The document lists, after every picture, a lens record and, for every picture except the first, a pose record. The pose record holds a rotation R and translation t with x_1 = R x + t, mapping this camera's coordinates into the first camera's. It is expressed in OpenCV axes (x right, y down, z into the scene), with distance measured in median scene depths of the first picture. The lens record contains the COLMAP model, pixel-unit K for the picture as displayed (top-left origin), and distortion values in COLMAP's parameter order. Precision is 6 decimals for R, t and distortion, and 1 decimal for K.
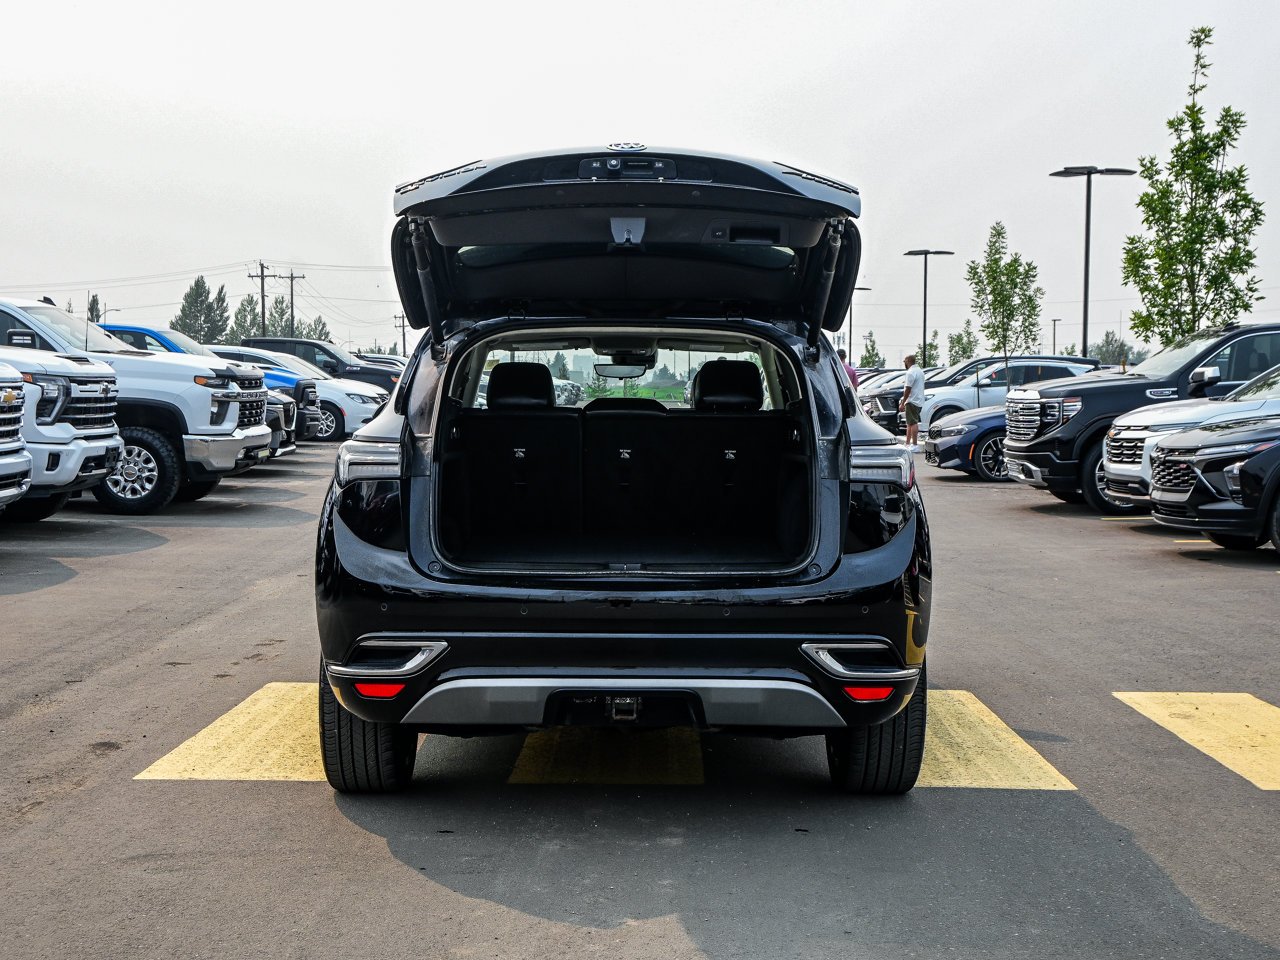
lens RADIAL K [[1876.6, 0, 638.7], [0, 1876.6, 491.5], [0, 0, 1]] dist [-0.035491, 0.000000]
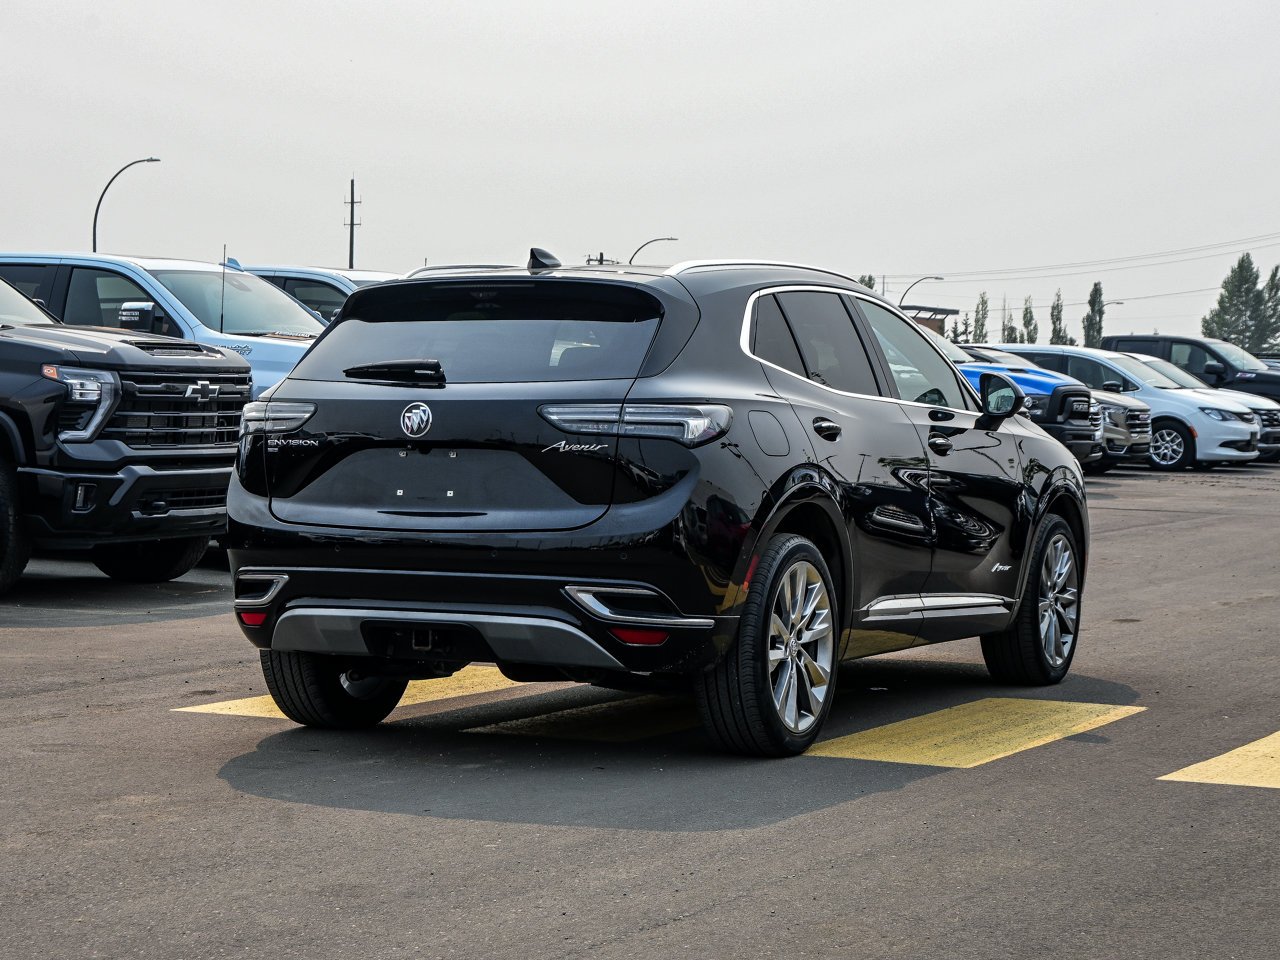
lens RADIAL K [[2698.0, 0, 640.9], [0, 2698.0, 485.1], [0, 0, 1]] dist [0.015833, 0.000000]
pose [[0.895292, 0.010772, -0.445350, 0.322451], [-0.023668, 0.999446, -0.023405, 0.023193], [0.444851, 0.031494, 0.895050, -0.146654]]
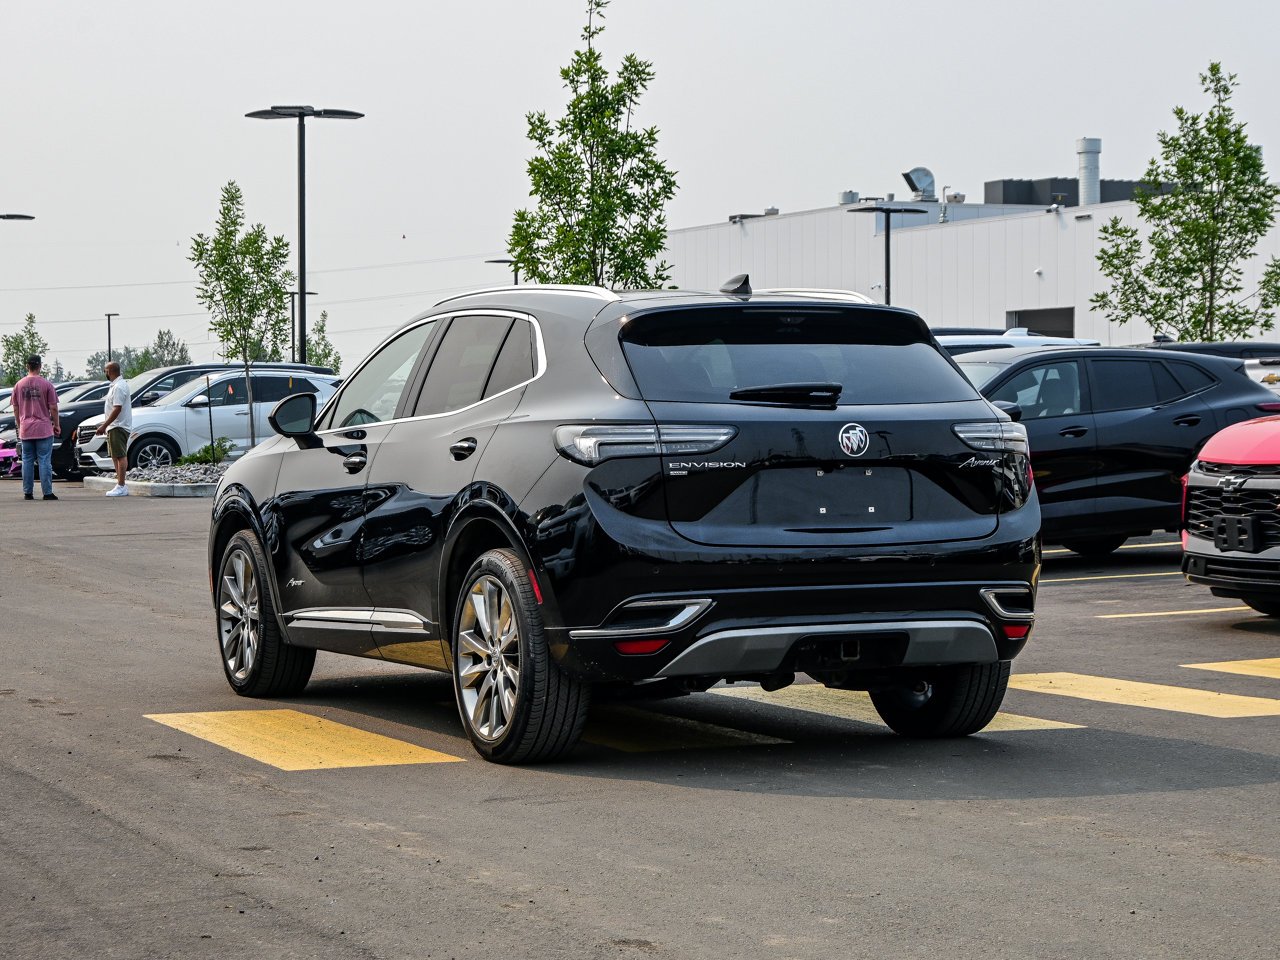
lens RADIAL K [[2858.0, 0, 639.4], [0, 2858.0, 473.5], [0, 0, 1]] dist [-0.188100, 0.000000]
pose [[0.911079, -0.019998, 0.411747, -0.335068], [0.034521, 0.999015, -0.027866, 0.020257], [-0.410785, 0.039602, 0.910872, -0.218765]]
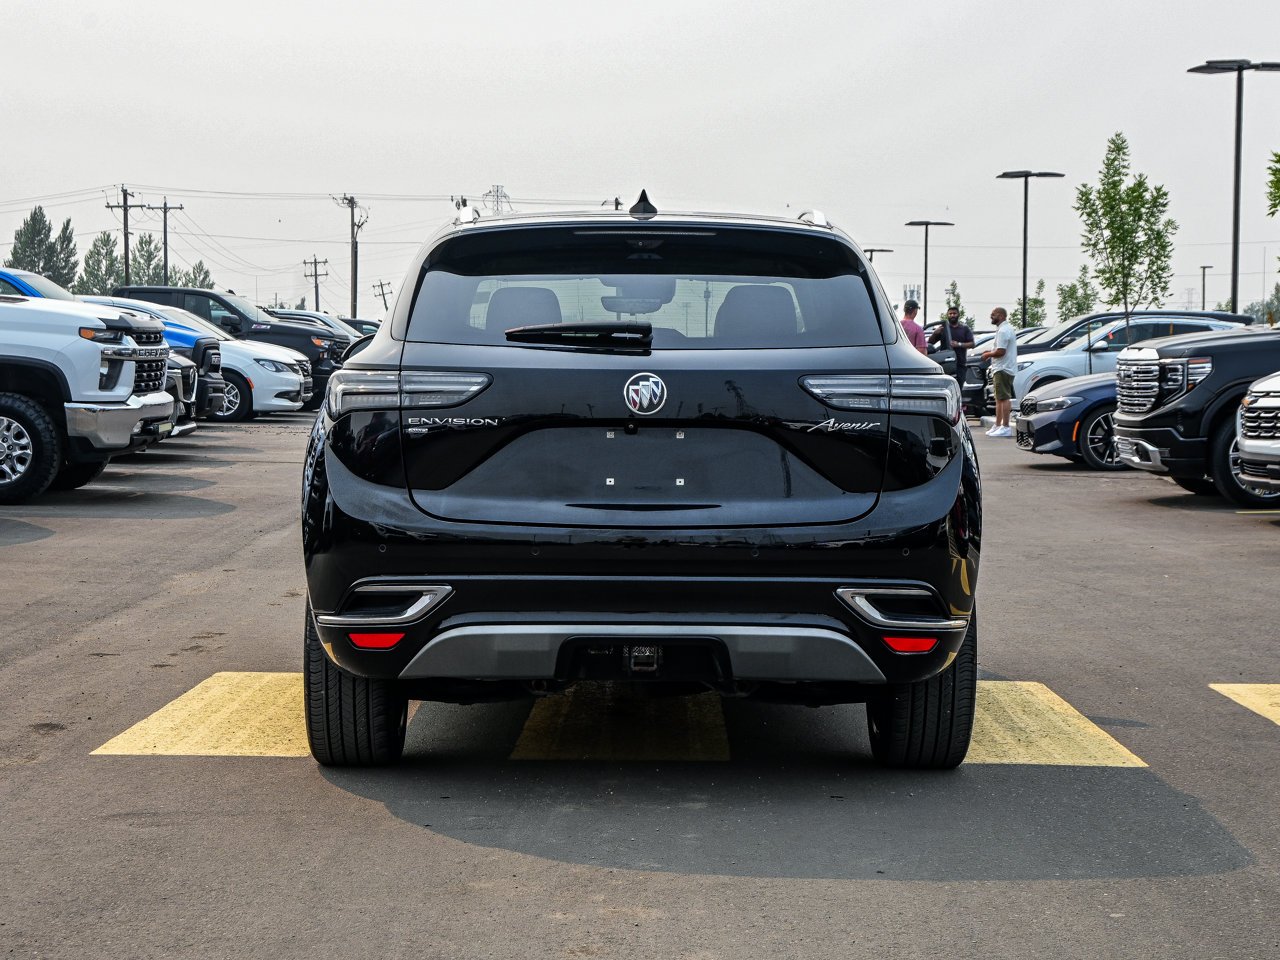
lens RADIAL K [[2585.6, 0, 641.5], [0, 2585.6, 489.4], [0, 0, 1]] dist [-0.067121, 0.000000]
pose [[0.999998, 0.000864, 0.001650, -0.004361], [-0.000855, 0.999984, -0.005518, 0.015740], [-0.001655, 0.005517, 0.999983, -0.105783]]
